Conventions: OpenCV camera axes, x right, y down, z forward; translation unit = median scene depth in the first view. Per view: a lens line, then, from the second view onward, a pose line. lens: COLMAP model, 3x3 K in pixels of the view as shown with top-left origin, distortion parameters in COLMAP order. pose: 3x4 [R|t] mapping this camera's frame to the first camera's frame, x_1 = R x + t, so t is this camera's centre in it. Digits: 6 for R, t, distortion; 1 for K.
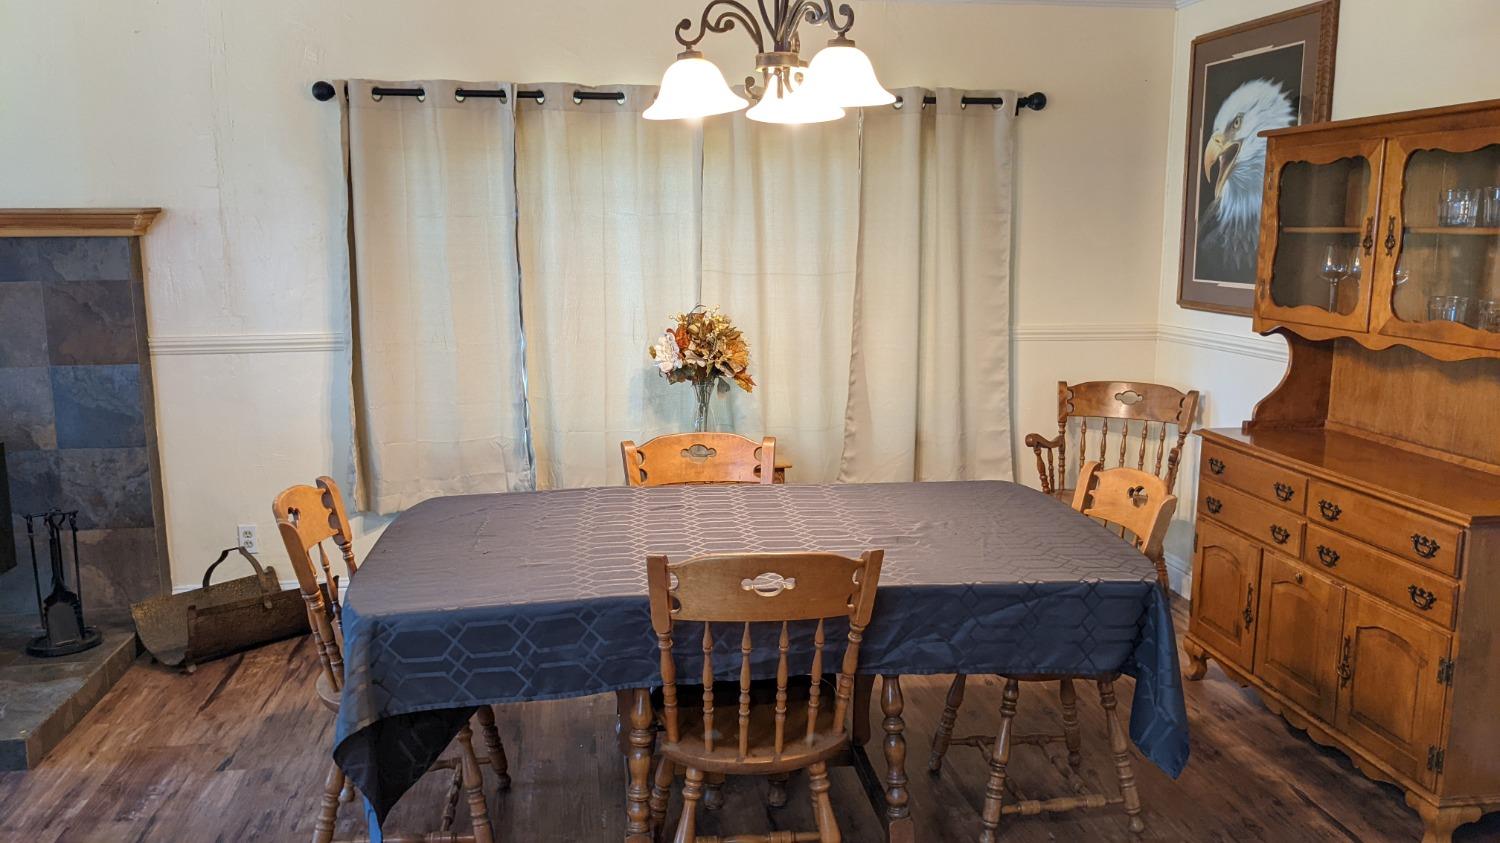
lens RADIAL K [[1187.1, 0, 750.0], [0, 1187.1, 421.5], [0, 0, 1]] dist [0.091074, -0.158849]
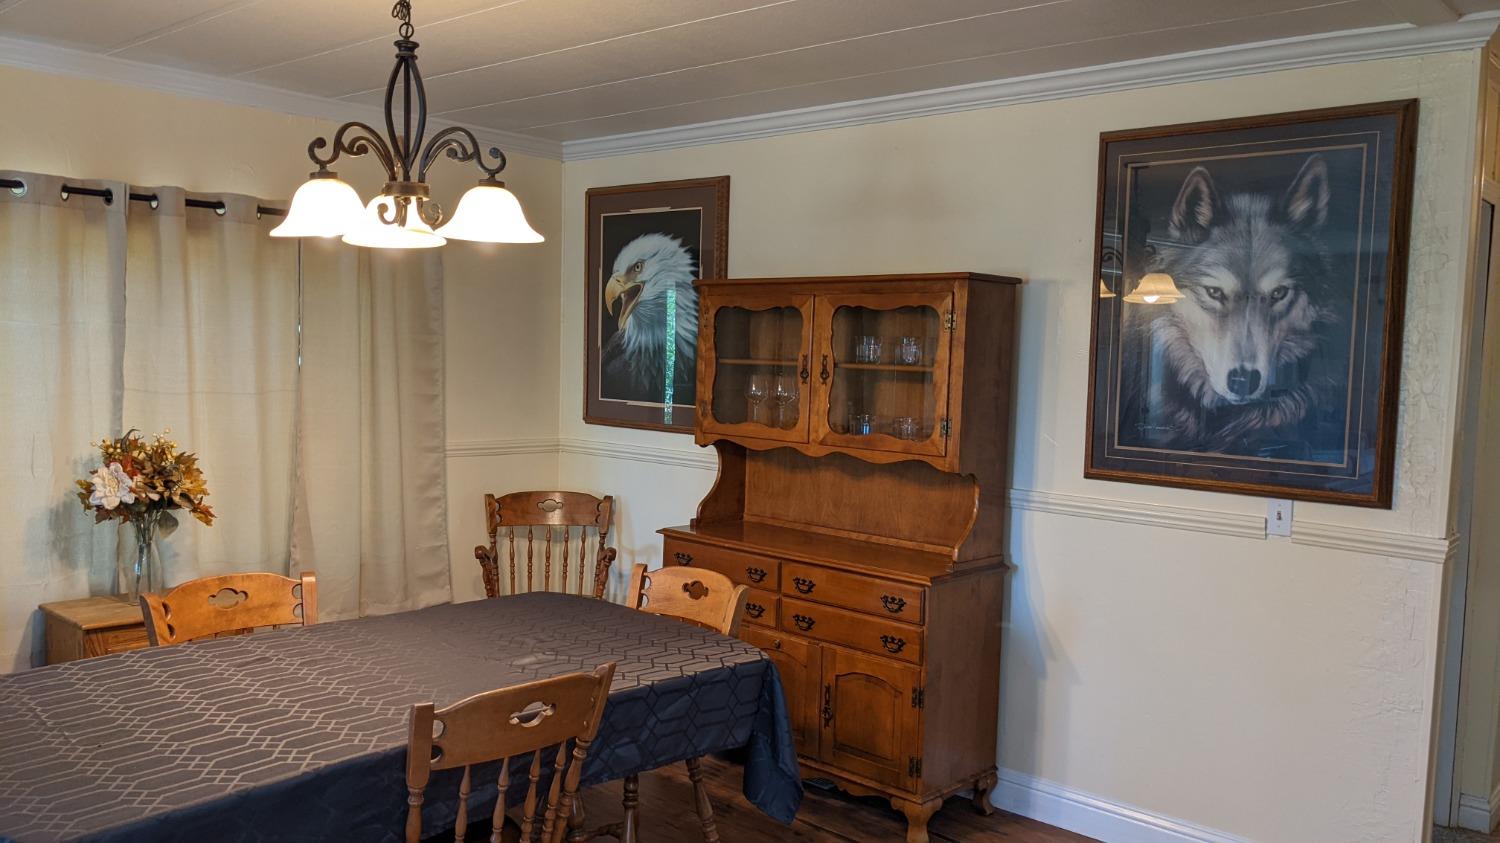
lens RADIAL K [[1187.1, 0, 750.0], [0, 1187.1, 421.5], [0, 0, 1]] dist [0.091074, -0.158849]
pose [[0.774334, -0.016740, 0.632555, -0.336205], [0.072475, 0.995418, -0.062377, -0.022559], [-0.628613, 0.094145, 0.771999, 0.057736]]
